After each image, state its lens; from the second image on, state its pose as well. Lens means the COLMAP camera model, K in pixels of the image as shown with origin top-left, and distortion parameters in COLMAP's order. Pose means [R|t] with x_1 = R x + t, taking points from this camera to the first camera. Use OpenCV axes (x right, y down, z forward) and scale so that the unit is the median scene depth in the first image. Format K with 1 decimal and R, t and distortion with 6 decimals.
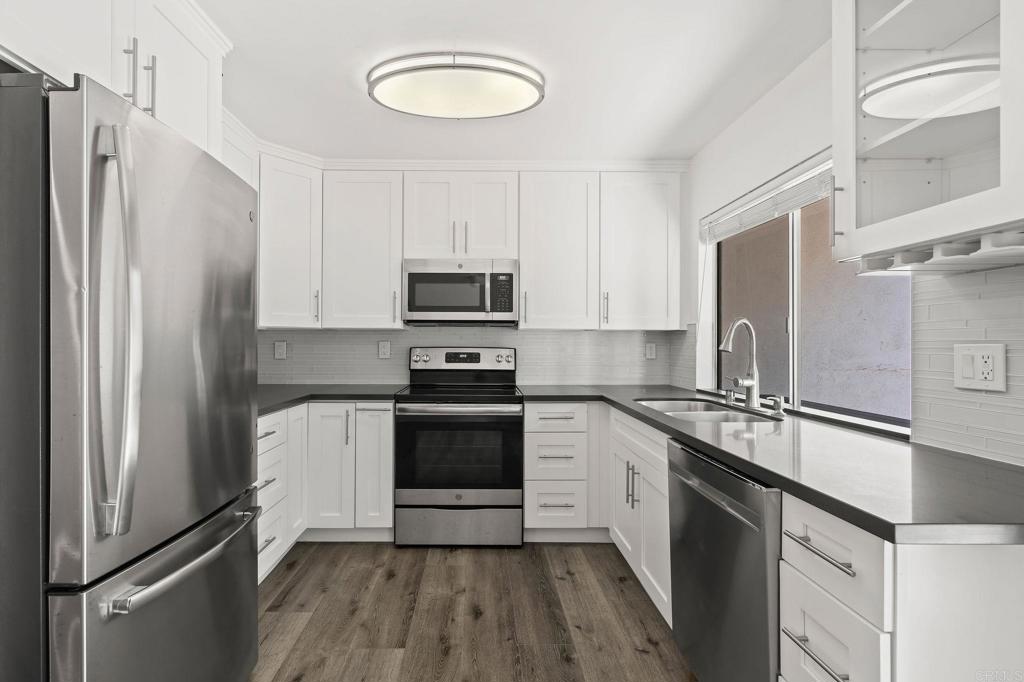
lens RADIAL K [[466.0, 0, 510.7], [0, 466.0, 345.1], [0, 0, 1]] dist [-0.003801, -0.000271]
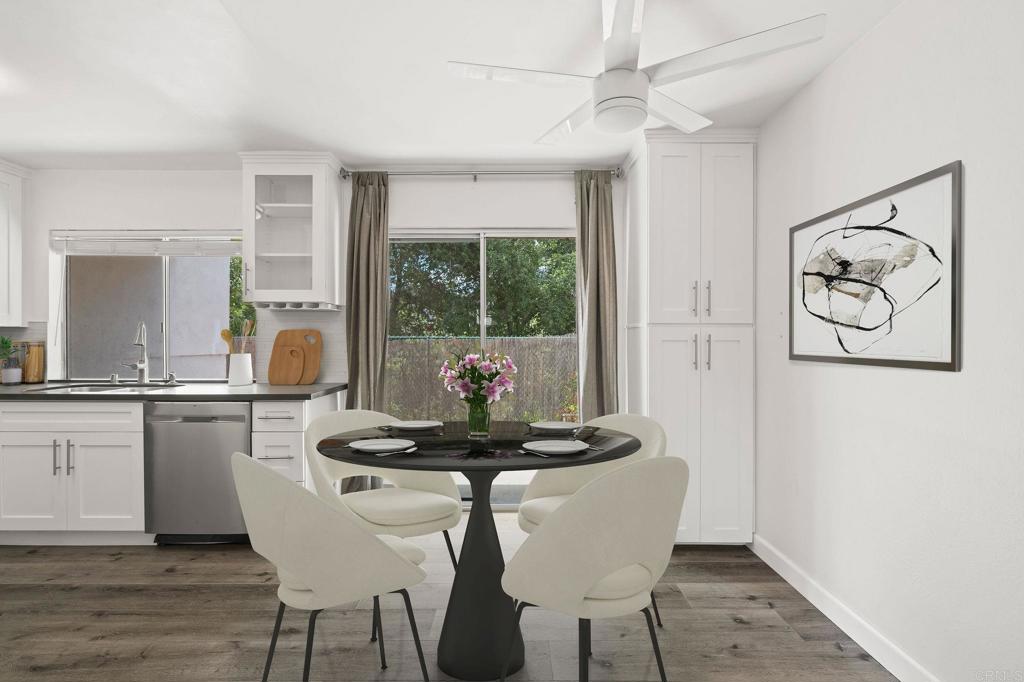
lens RADIAL K [[466.0, 0, 512.6], [0, 466.0, 339.9], [0, 0, 1]] dist [-0.003801, -0.000271]
pose [[0.002610, -0.001432, 0.999996, -0.951002], [0.006488, 0.999978, 0.001415, 0.003594], [-0.999976, 0.006485, 0.002620, -0.169208]]
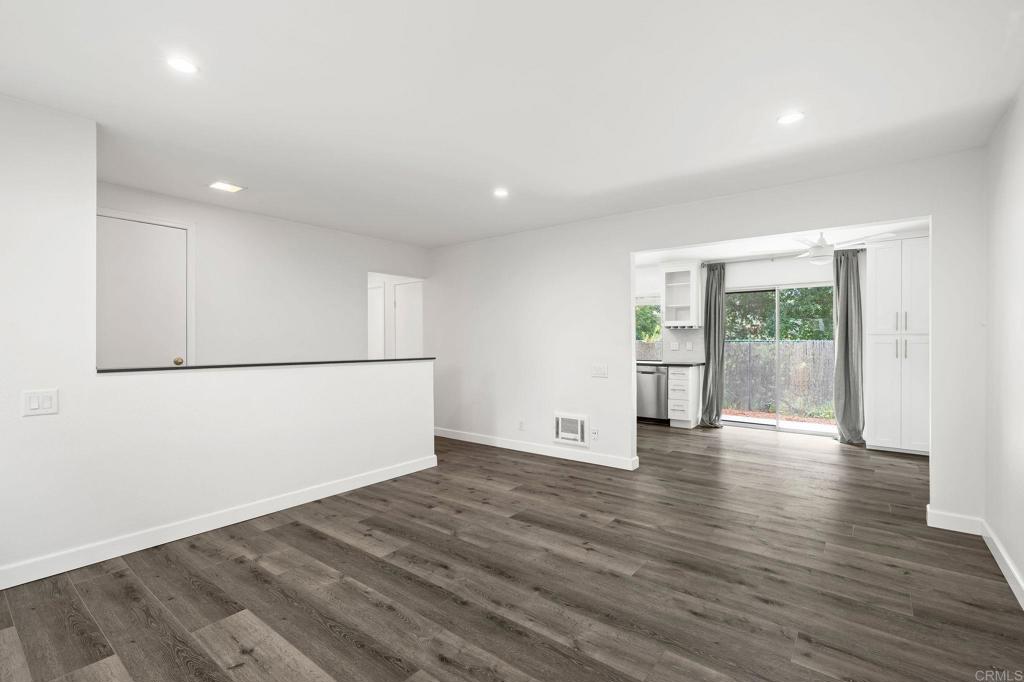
lens RADIAL K [[466.0, 0, 510.3], [0, 466.0, 340.5], [0, 0, 1]] dist [-0.003801, -0.000271]
pose [[0.617619, 0.002939, 0.786472, -2.861765], [0.004458, 0.999964, -0.007237, 0.007059], [-0.786465, 0.007975, 0.617583, -0.574045]]
